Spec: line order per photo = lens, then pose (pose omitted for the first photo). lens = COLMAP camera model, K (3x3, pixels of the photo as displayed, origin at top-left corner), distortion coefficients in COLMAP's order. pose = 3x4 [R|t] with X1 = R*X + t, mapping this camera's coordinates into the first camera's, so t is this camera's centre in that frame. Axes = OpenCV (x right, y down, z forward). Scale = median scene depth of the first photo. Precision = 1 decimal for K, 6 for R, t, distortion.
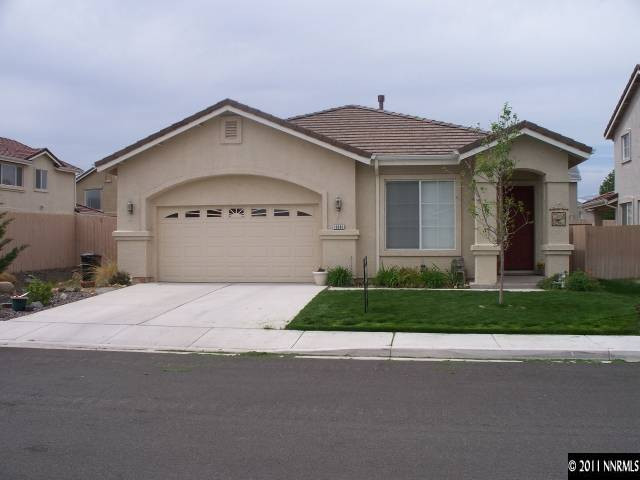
lens RADIAL K [[660.4, 0, 321.4], [0, 660.4, 242.2], [0, 0, 1]] dist [-0.205047, 0.179767]
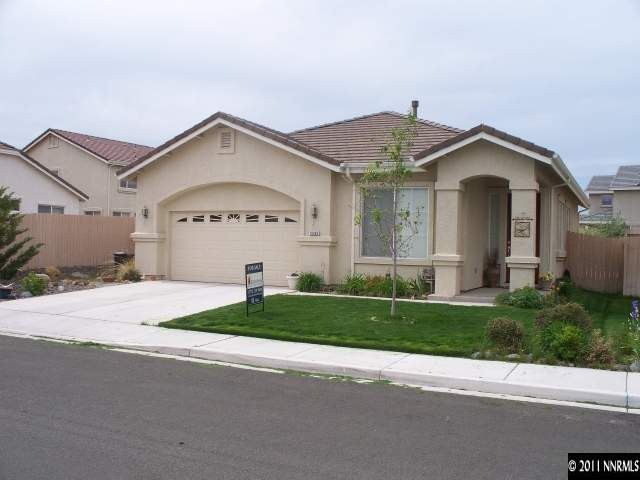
lens RADIAL K [[660.4, 0, 321.4], [0, 660.4, 242.2], [0, 0, 1]] dist [-0.205047, 0.179767]
pose [[0.957345, 0.023954, -0.287951, 0.329896], [-0.025395, 0.999677, -0.001270, -0.008391], [0.287828, 0.008528, 0.957644, 0.022342]]
